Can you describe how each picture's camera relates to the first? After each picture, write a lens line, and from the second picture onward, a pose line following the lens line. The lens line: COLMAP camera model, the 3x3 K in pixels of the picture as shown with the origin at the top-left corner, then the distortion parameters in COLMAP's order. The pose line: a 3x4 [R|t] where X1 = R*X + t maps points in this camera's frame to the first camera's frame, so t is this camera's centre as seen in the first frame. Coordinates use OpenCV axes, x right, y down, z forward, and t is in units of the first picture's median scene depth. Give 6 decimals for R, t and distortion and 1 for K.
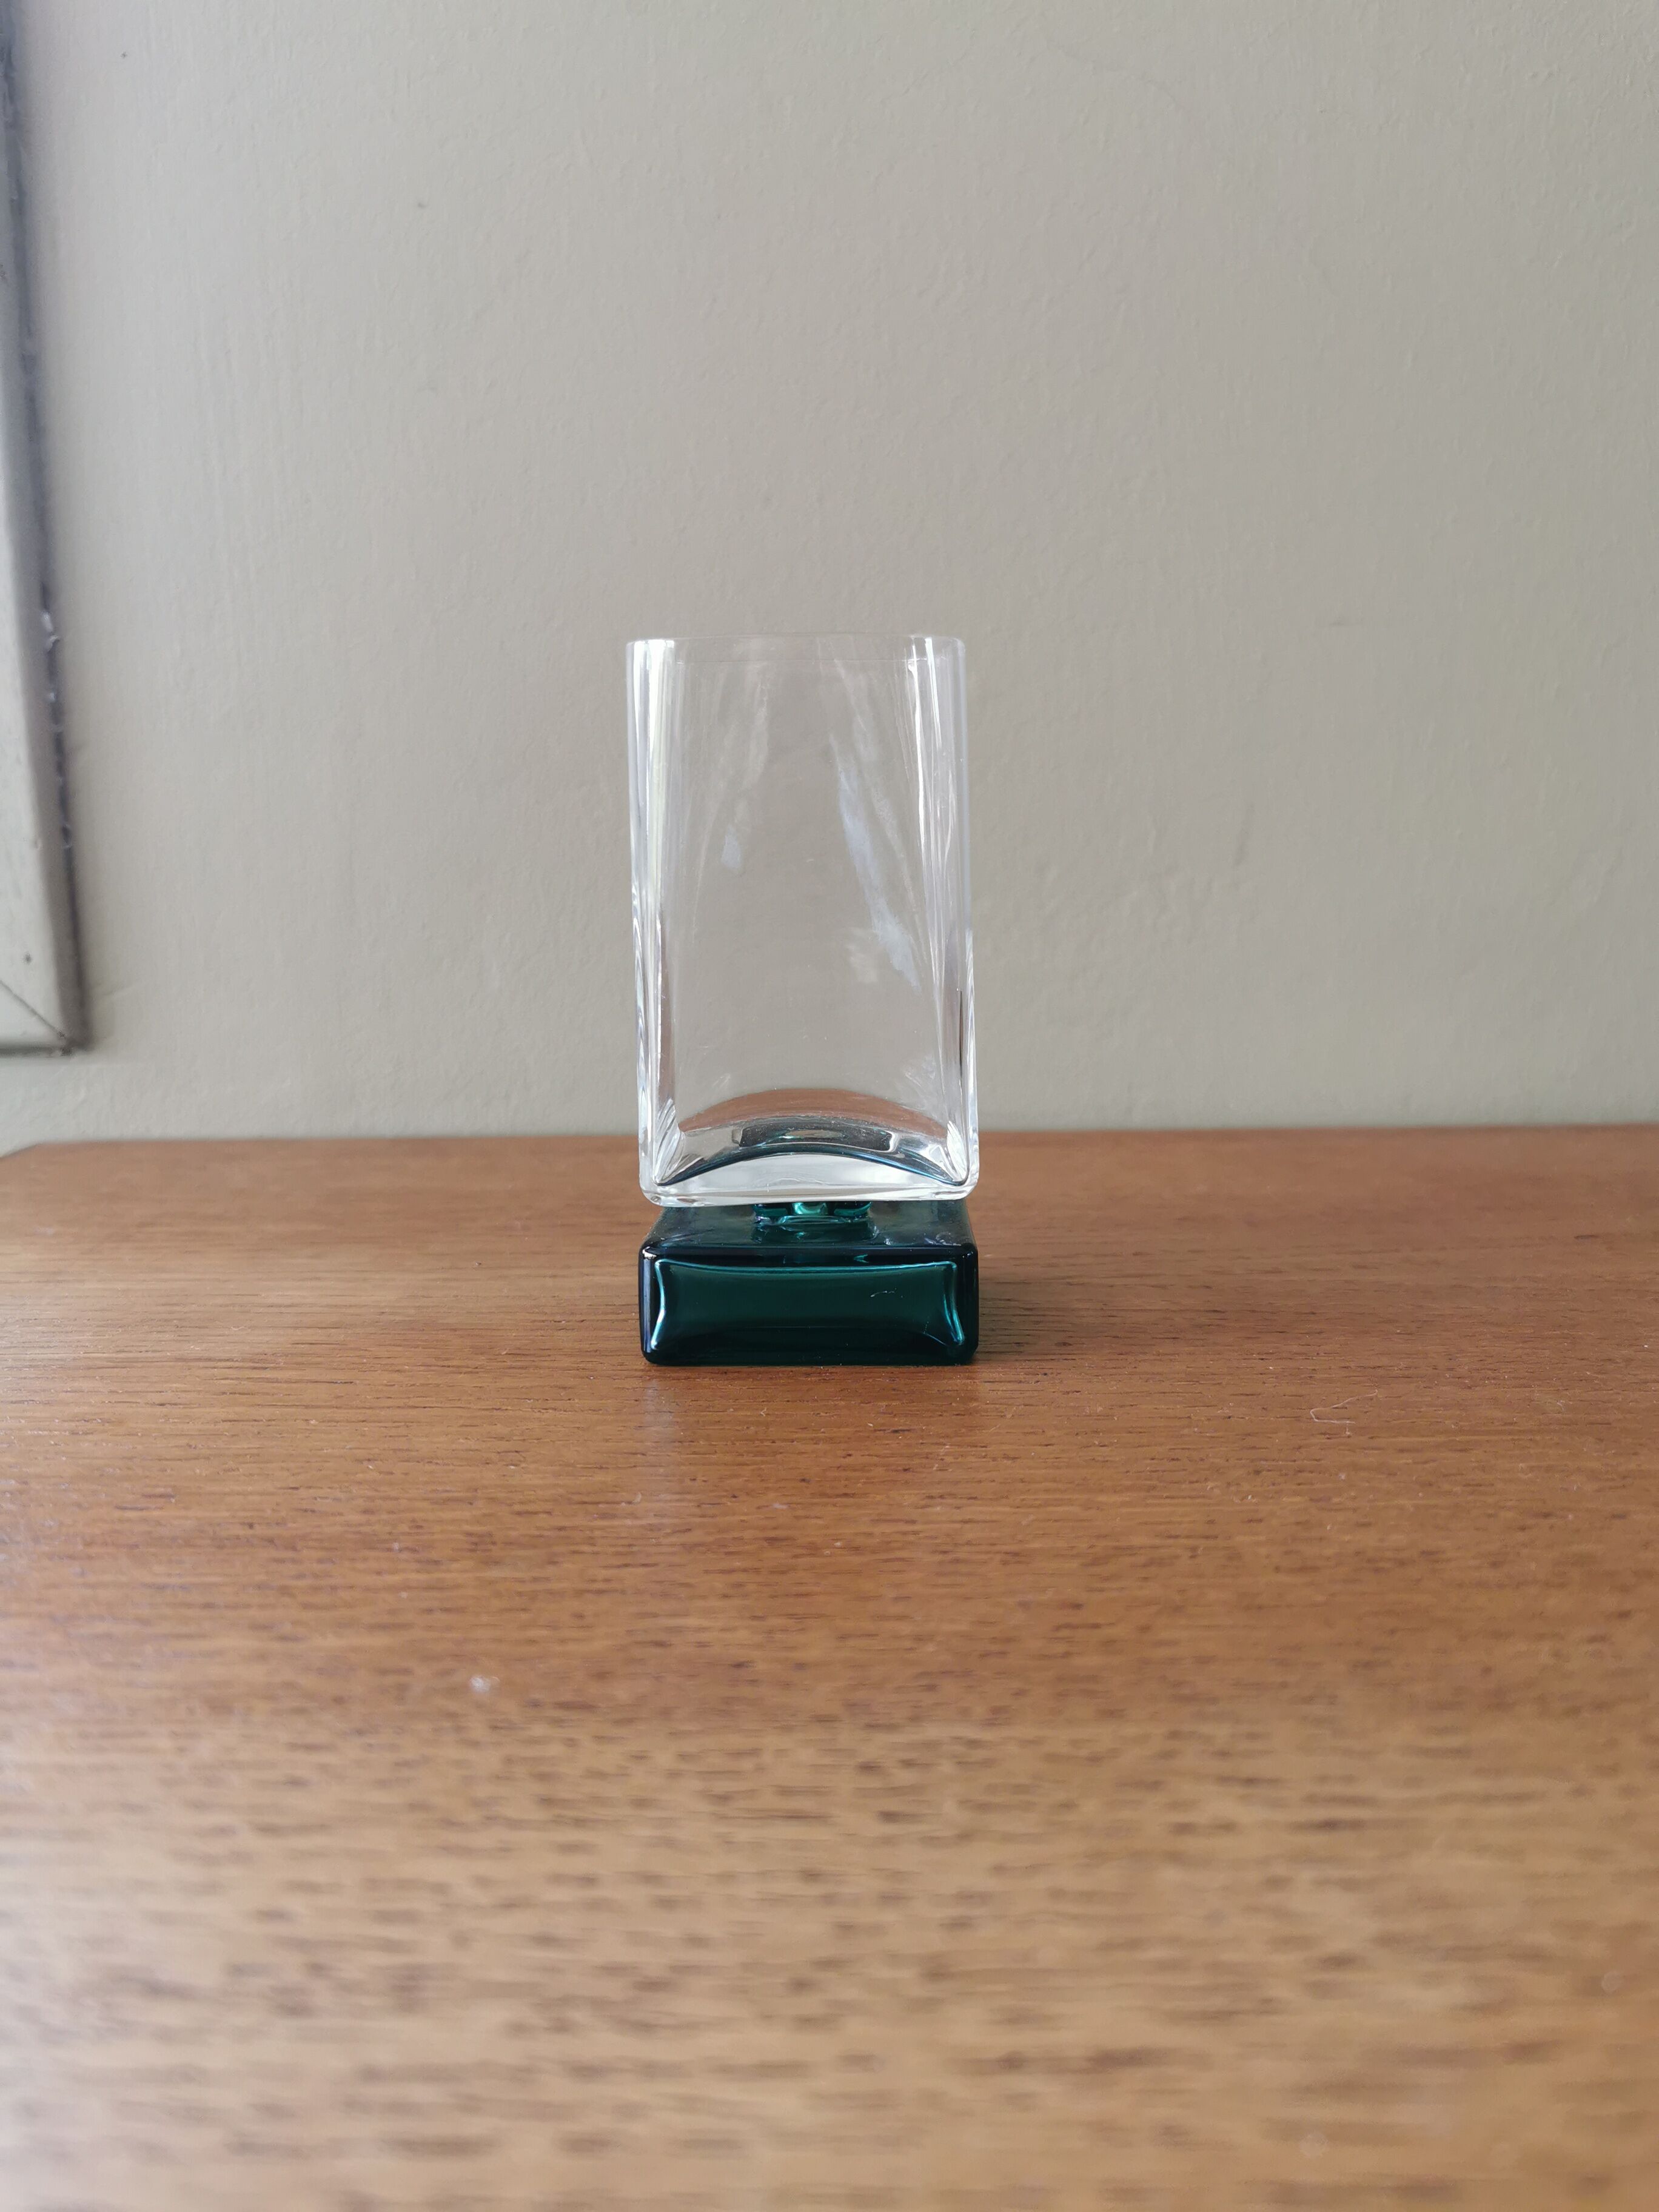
lens RADIAL K [[1827.9, 0, 821.8], [0, 1827.9, 1070.0], [0, 0, 1]] dist [0.010584, -0.024773]
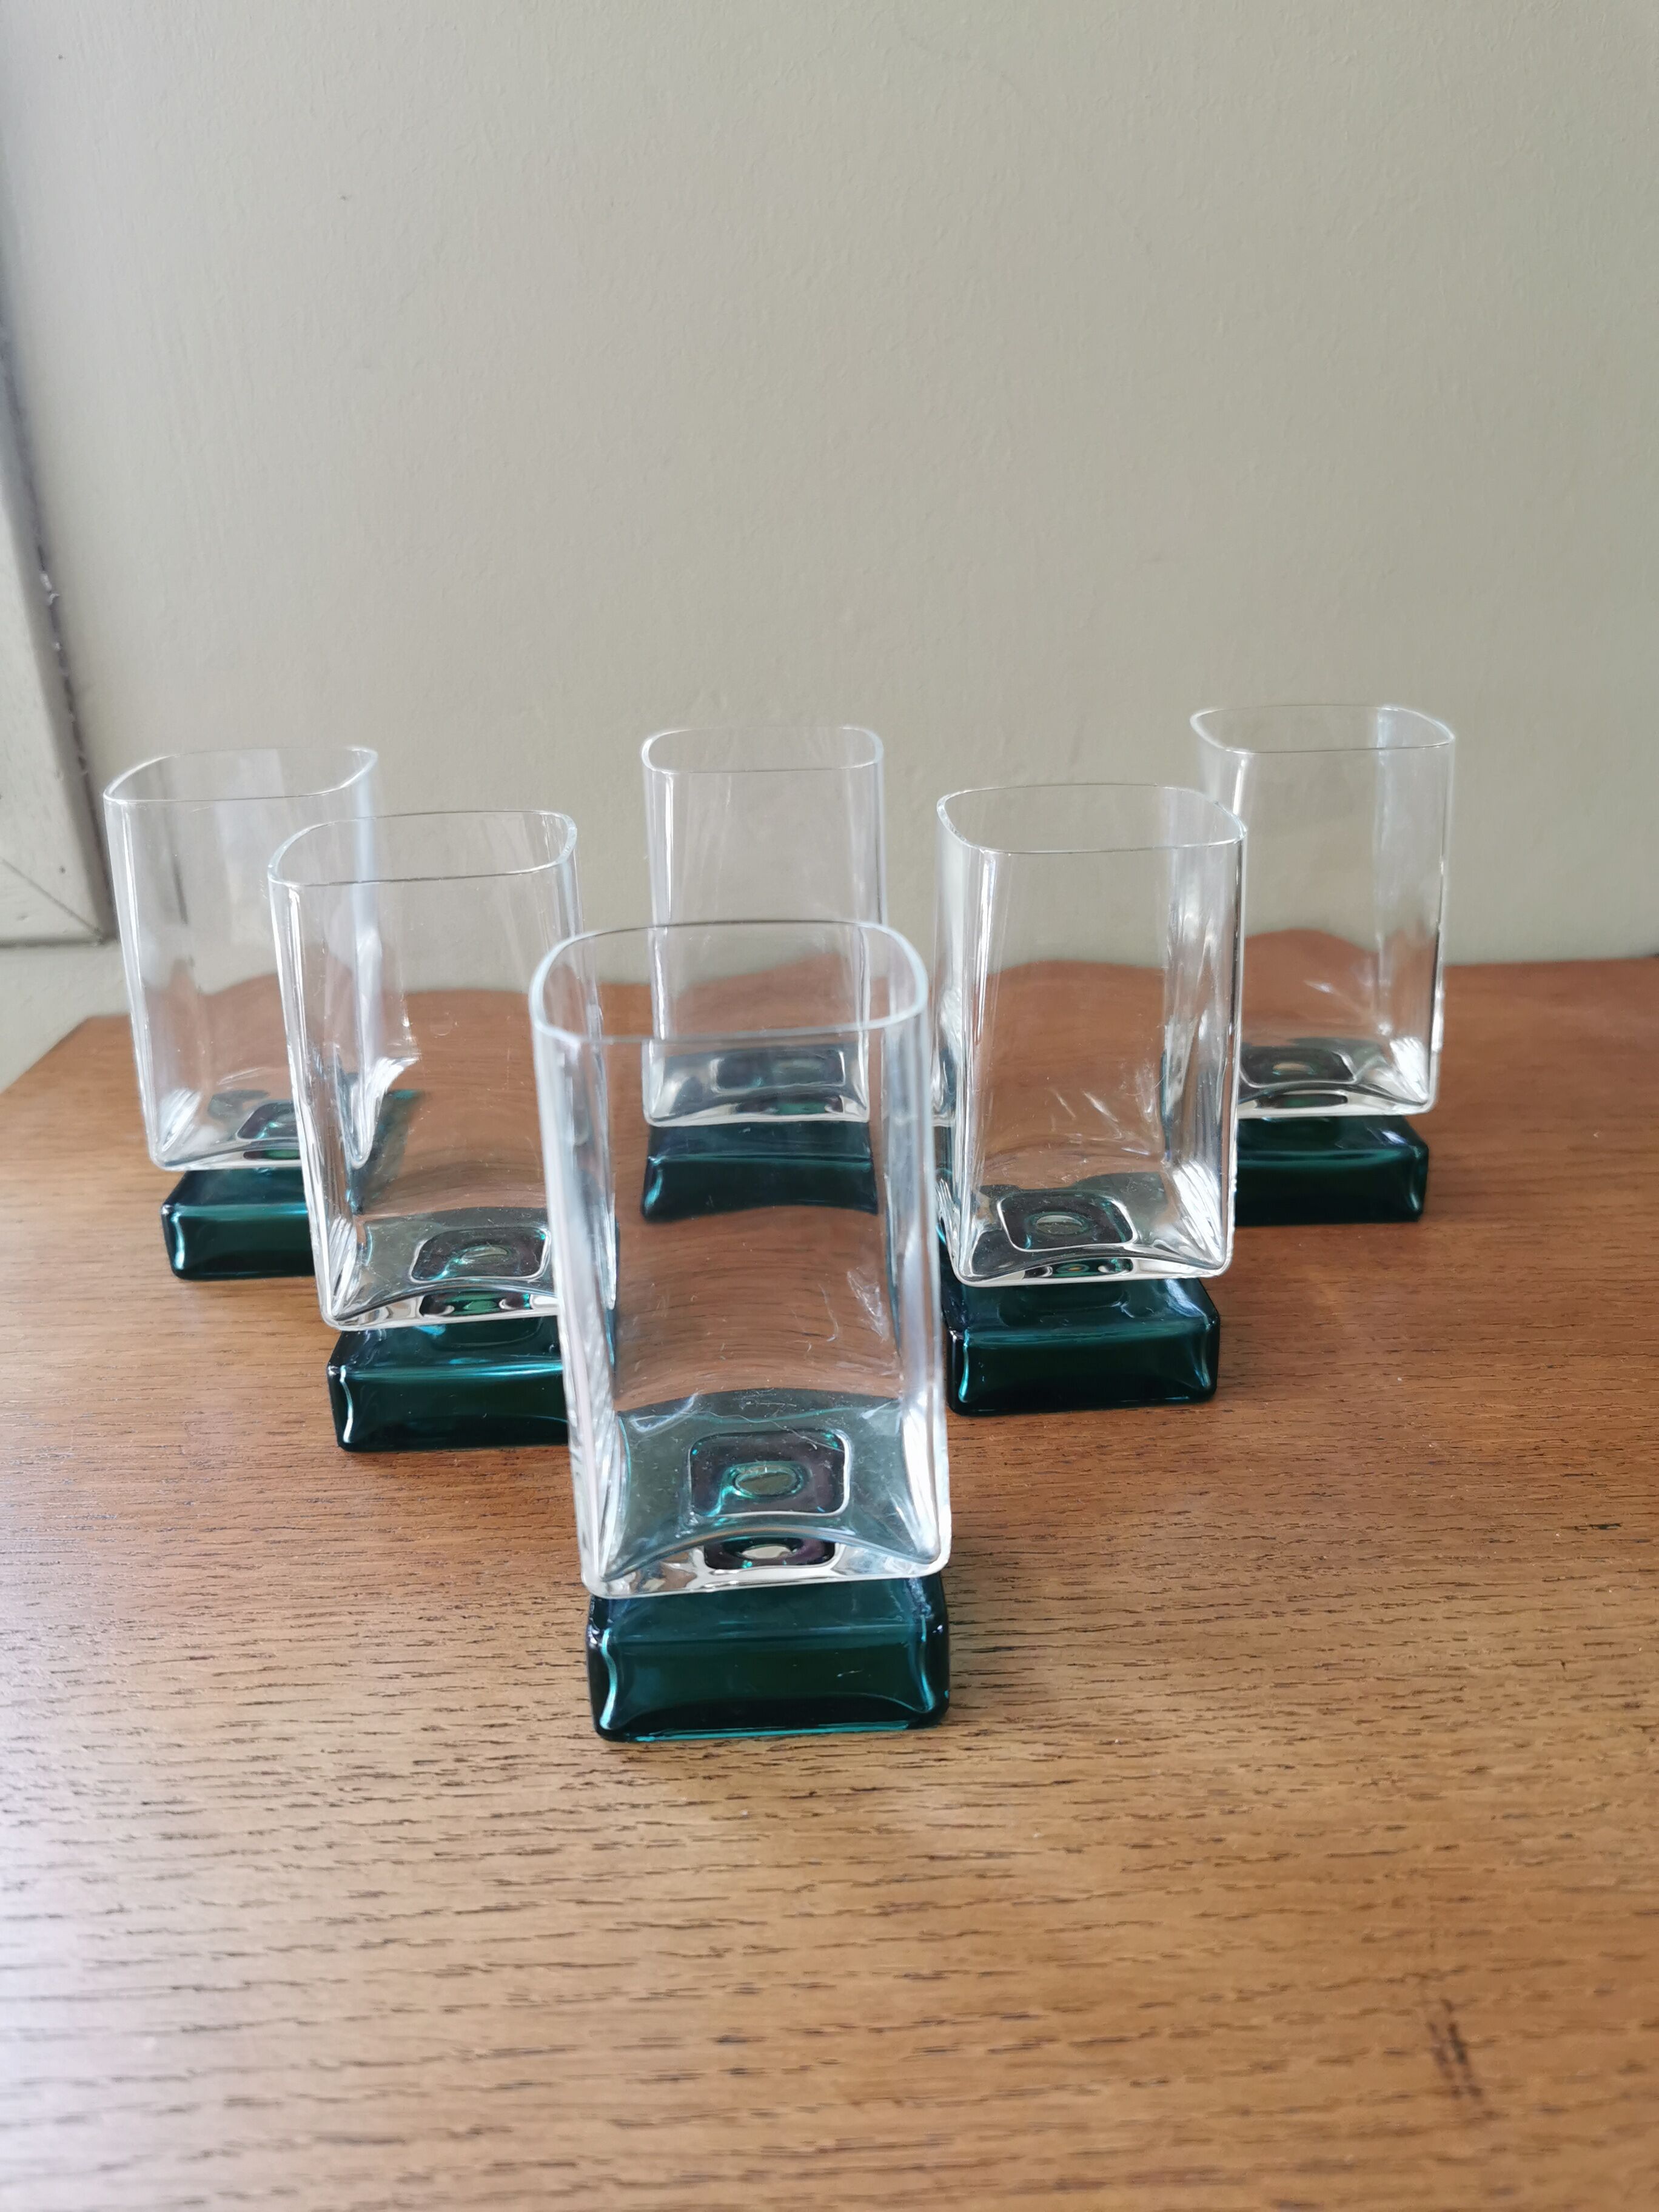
lens RADIAL K [[1827.9, 0, 833.1], [0, 1827.9, 1112.5], [0, 0, 1]] dist [0.010584, -0.024773]
pose [[0.998922, -0.030803, 0.034714, 0.054561], [0.021313, 0.968920, 0.246454, -0.479203], [-0.041227, -0.245449, 0.968533, -0.543957]]
